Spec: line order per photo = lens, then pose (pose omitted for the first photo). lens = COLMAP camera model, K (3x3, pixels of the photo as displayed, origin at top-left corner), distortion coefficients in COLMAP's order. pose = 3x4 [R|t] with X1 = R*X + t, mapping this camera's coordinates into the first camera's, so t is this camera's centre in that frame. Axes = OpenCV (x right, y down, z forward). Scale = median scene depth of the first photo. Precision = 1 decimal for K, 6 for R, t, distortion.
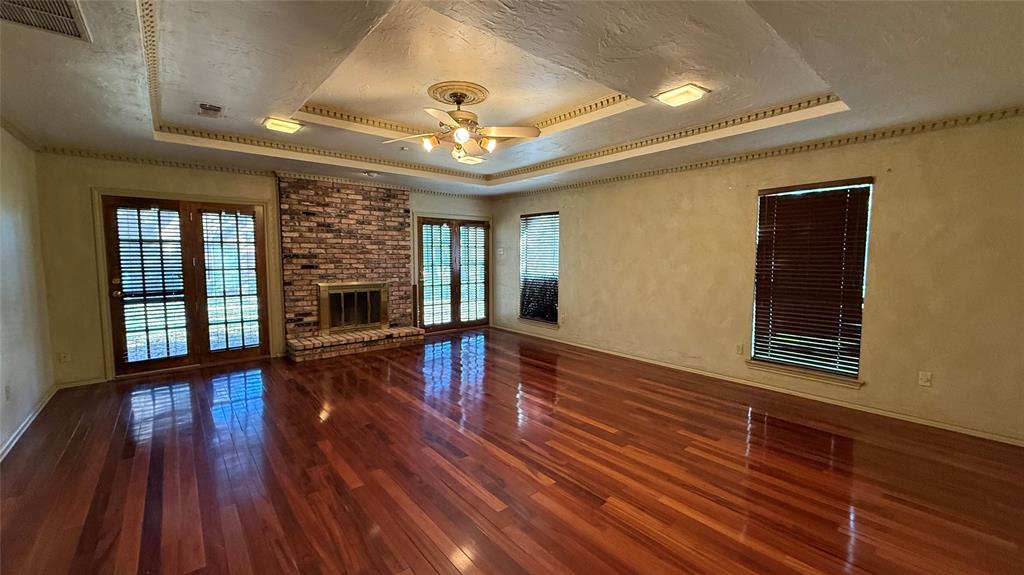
lens RADIAL K [[407.5, 0, 508.7], [0, 407.5, 288.2], [0, 0, 1]] dist [0.001061, 0.000570]
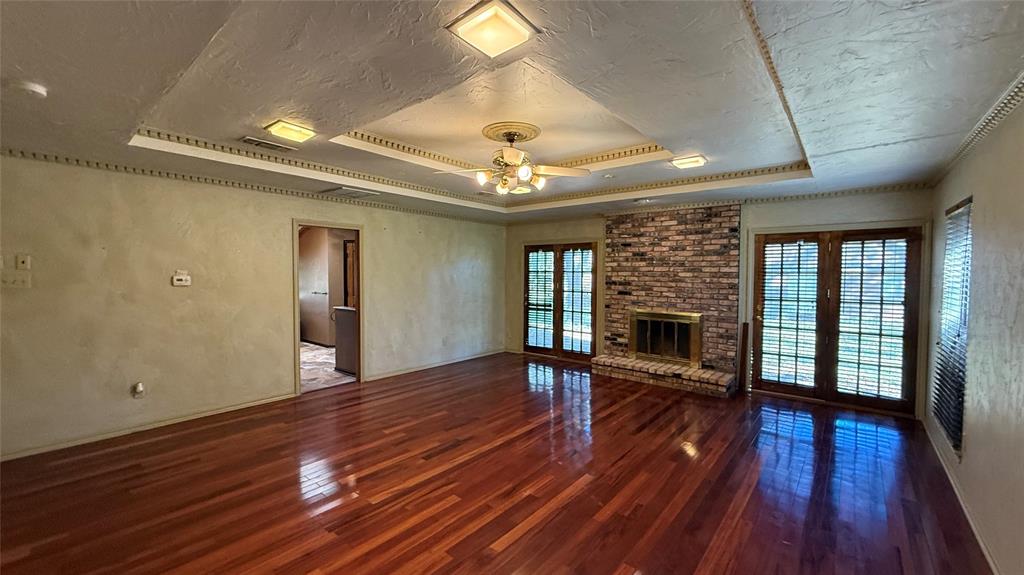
lens RADIAL K [[407.5, 0, 508.2], [0, 407.5, 285.2], [0, 0, 1]] dist [0.001061, 0.000570]
pose [[0.172742, 0.029124, -0.984536, 0.528643], [-0.086523, 0.996147, 0.014286, -0.060402], [0.981159, 0.082717, 0.174597, 0.487177]]
